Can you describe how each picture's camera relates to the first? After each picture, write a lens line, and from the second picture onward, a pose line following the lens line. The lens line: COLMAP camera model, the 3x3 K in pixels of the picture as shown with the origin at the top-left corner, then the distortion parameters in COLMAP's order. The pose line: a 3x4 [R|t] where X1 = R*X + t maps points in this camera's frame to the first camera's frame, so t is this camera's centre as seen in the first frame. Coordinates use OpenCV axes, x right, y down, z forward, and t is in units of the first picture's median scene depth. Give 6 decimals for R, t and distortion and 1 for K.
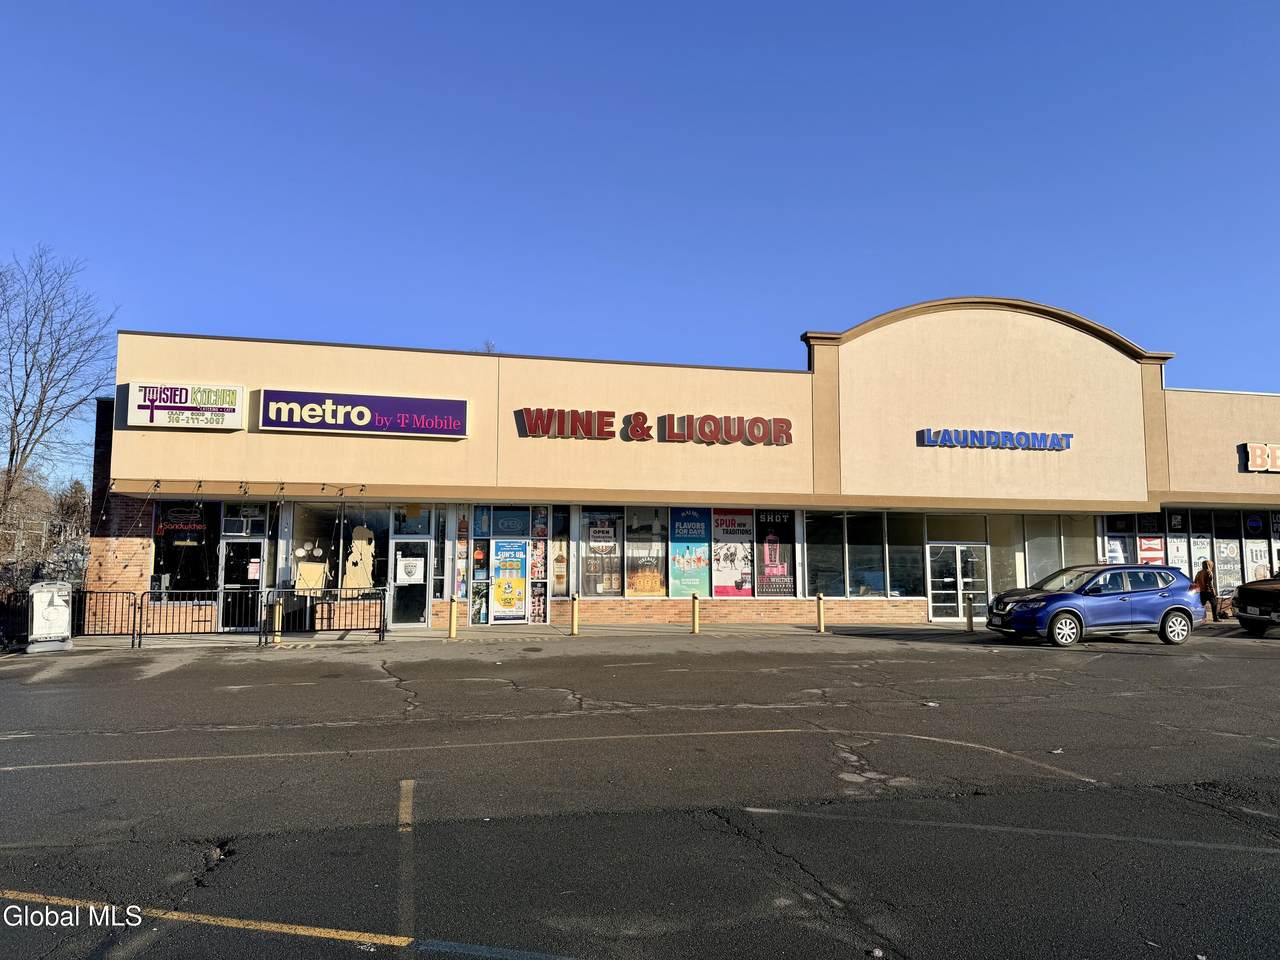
lens RADIAL K [[894.2, 0, 640.0], [0, 894.2, 480.0], [0, 0, 1]] dist [0.176819, -0.342421]
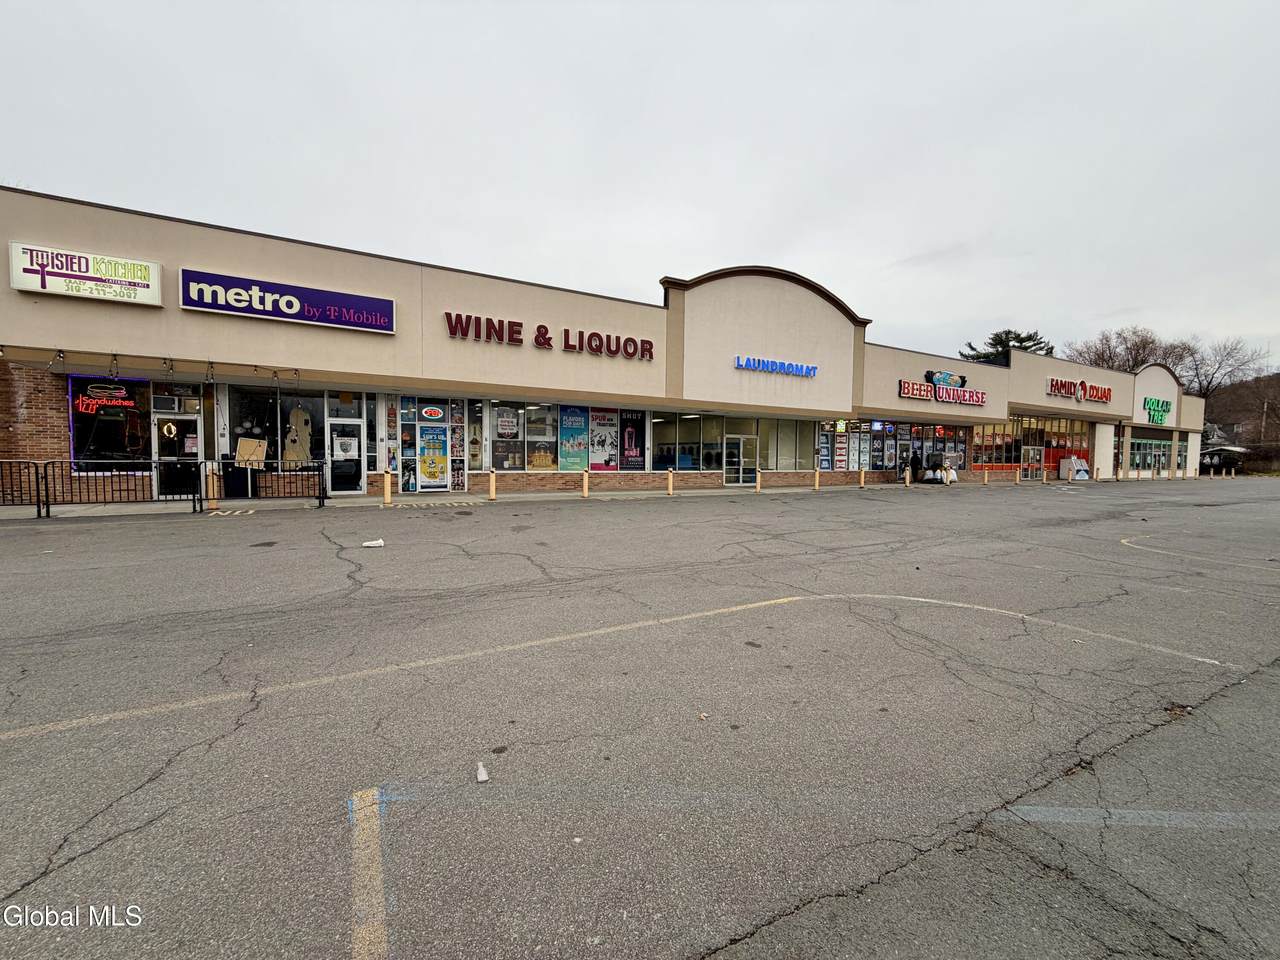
lens RADIAL K [[508.2, 0, 640.0], [0, 508.2, 480.0], [0, 0, 1]] dist [-0.000113, 0.000469]
pose [[0.961624, -0.002722, 0.274358, -0.063710], [-0.036308, 0.989895, 0.137079, 0.035799], [-0.271958, -0.141779, 0.951807, 0.246303]]
